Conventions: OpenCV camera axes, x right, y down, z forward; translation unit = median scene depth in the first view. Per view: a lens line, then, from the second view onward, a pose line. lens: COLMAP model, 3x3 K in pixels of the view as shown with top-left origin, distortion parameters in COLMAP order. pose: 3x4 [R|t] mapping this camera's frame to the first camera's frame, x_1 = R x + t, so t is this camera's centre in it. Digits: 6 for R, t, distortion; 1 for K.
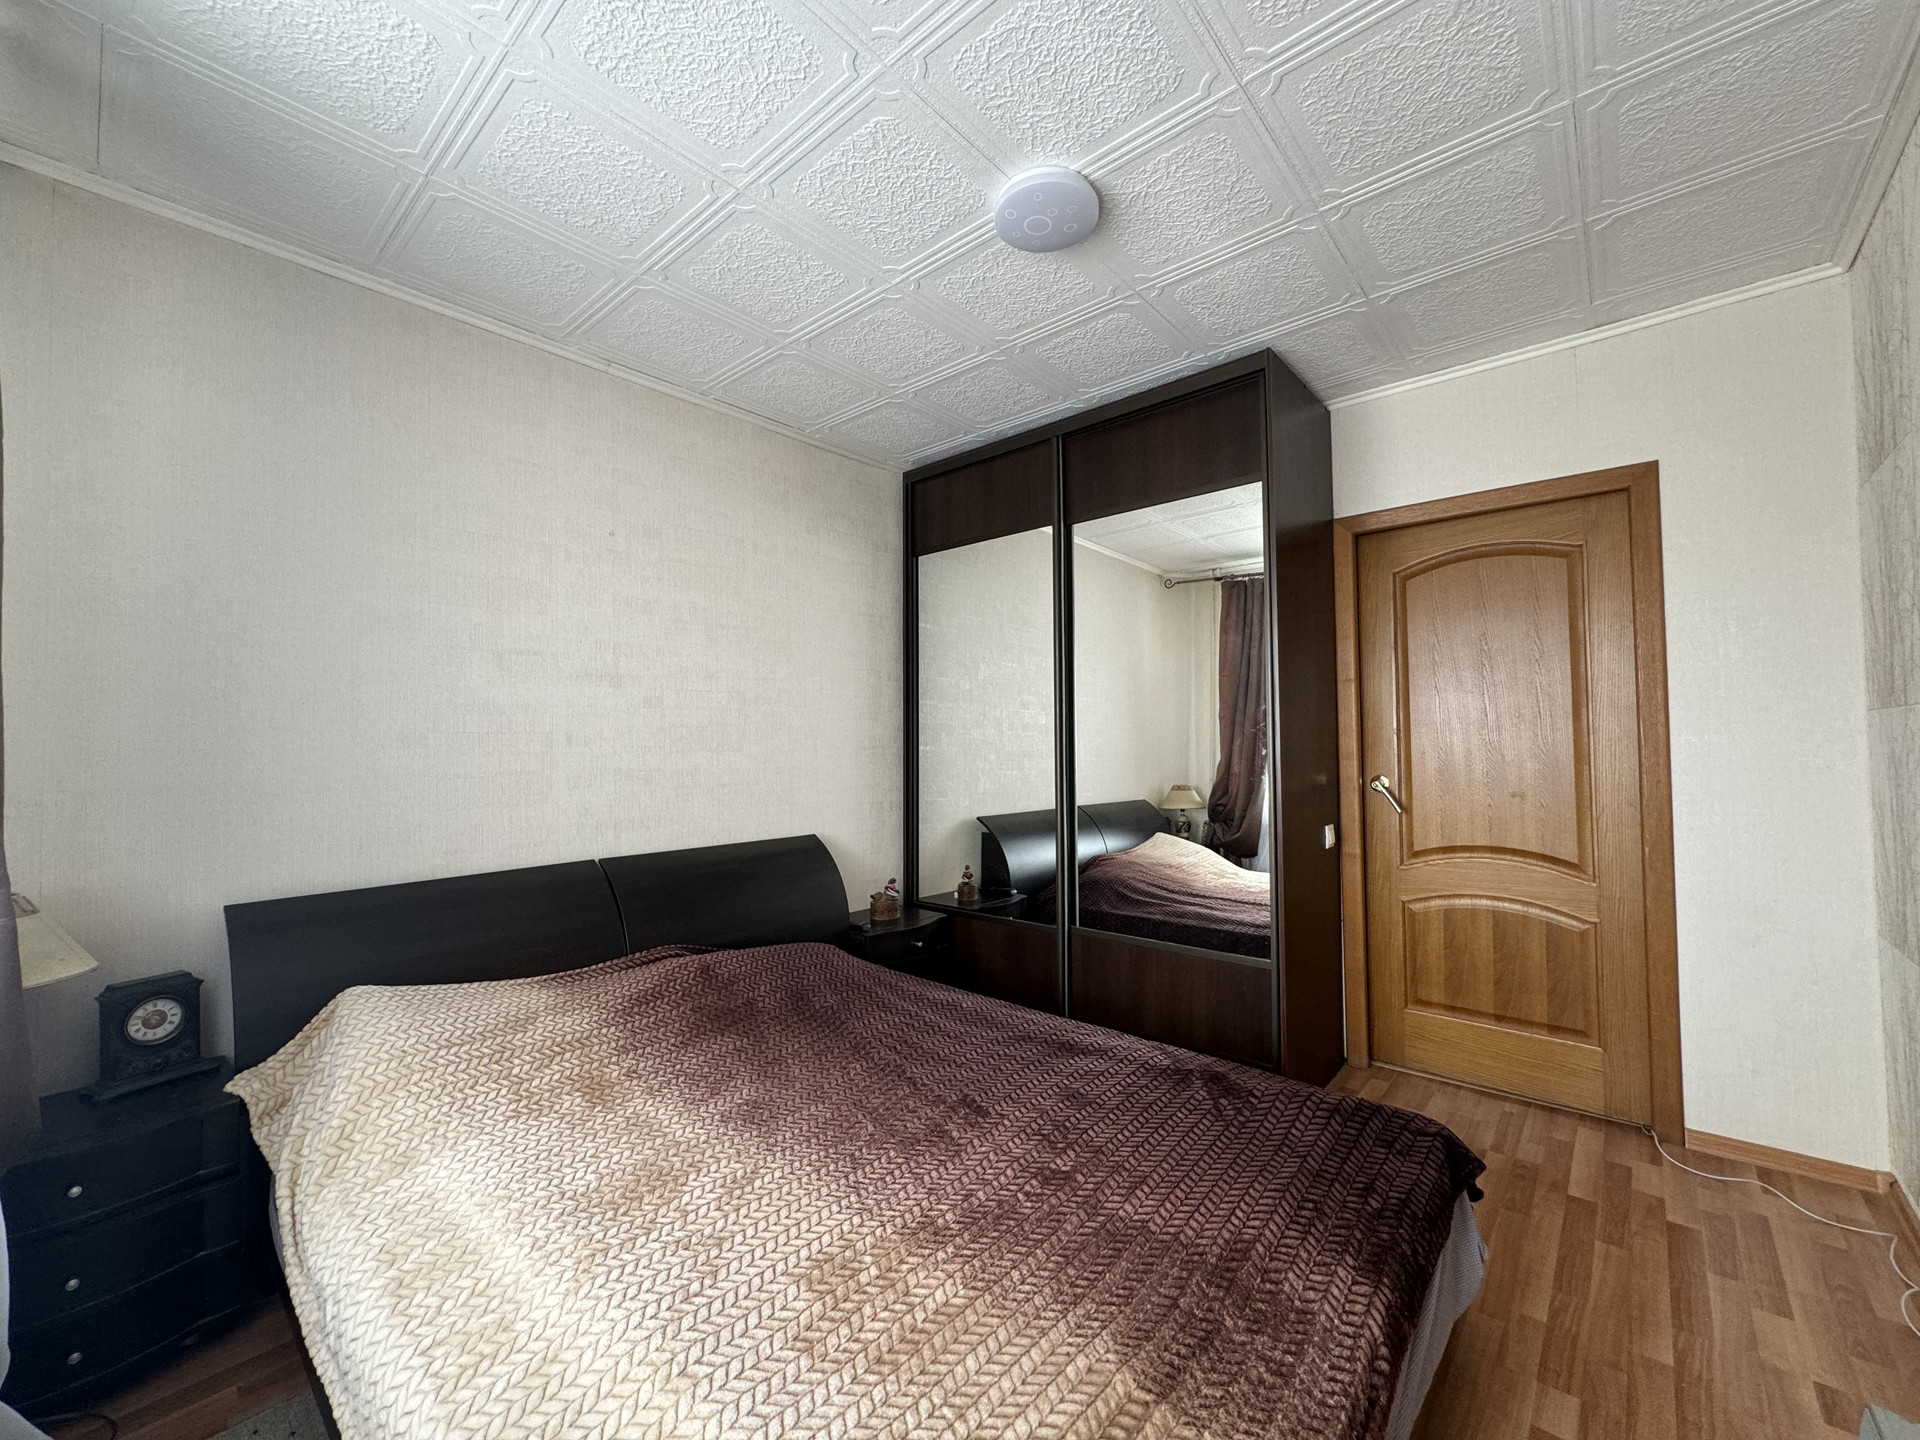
lens RADIAL K [[768.7, 0, 957.7], [0, 768.7, 722.1], [0, 0, 1]] dist [-0.002692, -0.000132]
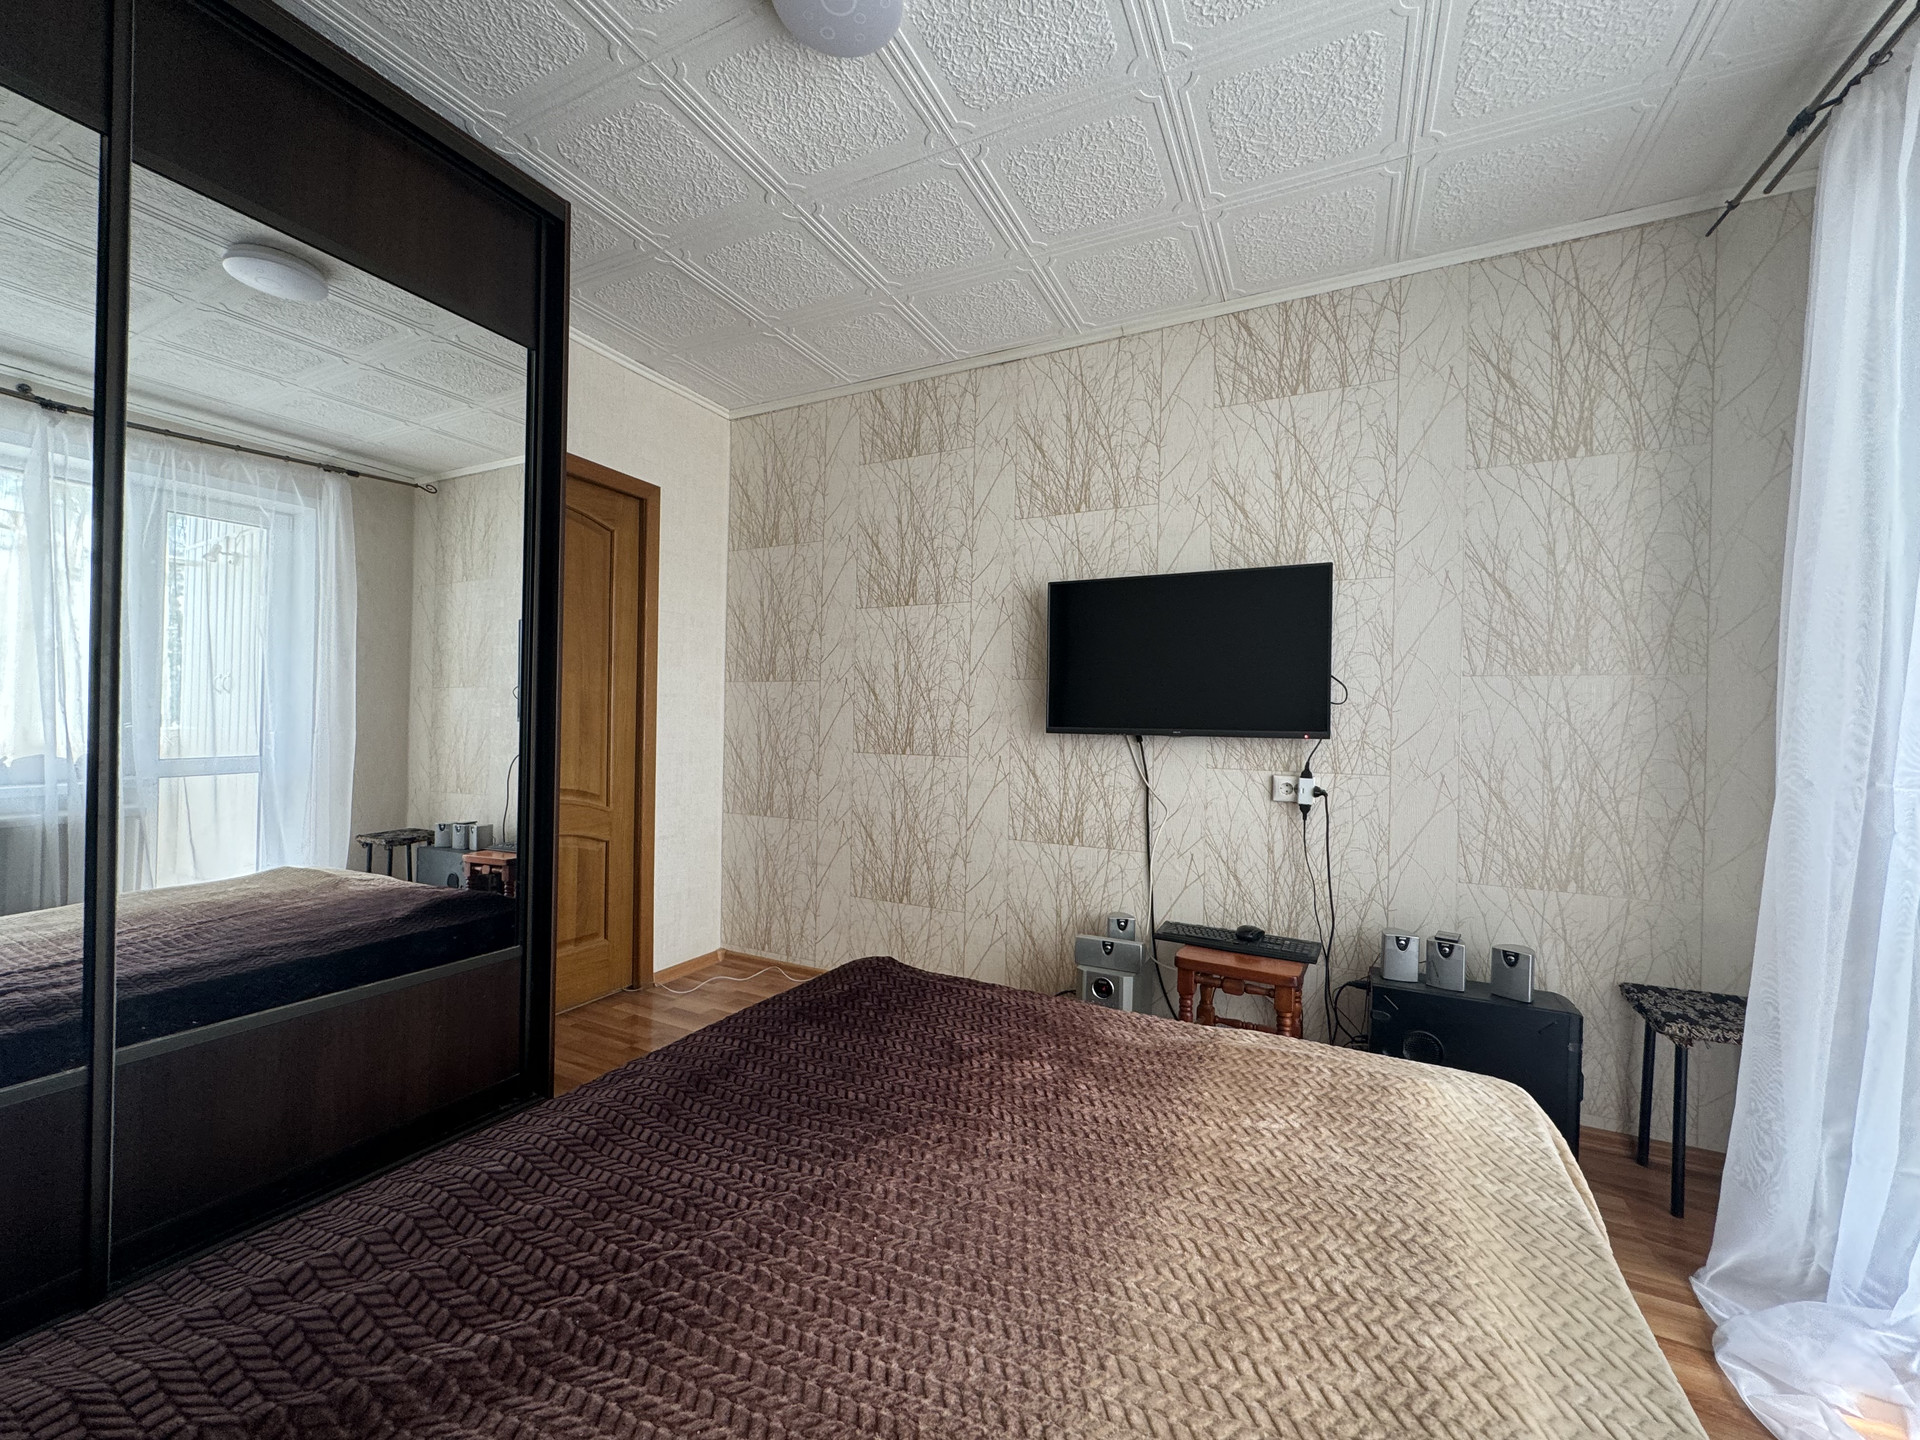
lens RADIAL K [[768.7, 0, 955.3], [0, 768.7, 729.8], [0, 0, 1]] dist [-0.002692, -0.000132]
pose [[-0.248338, -0.005157, 0.968660, -0.542073], [-0.056325, 0.998371, -0.009125, 0.066927], [-0.967034, -0.056826, -0.248224, 0.835974]]
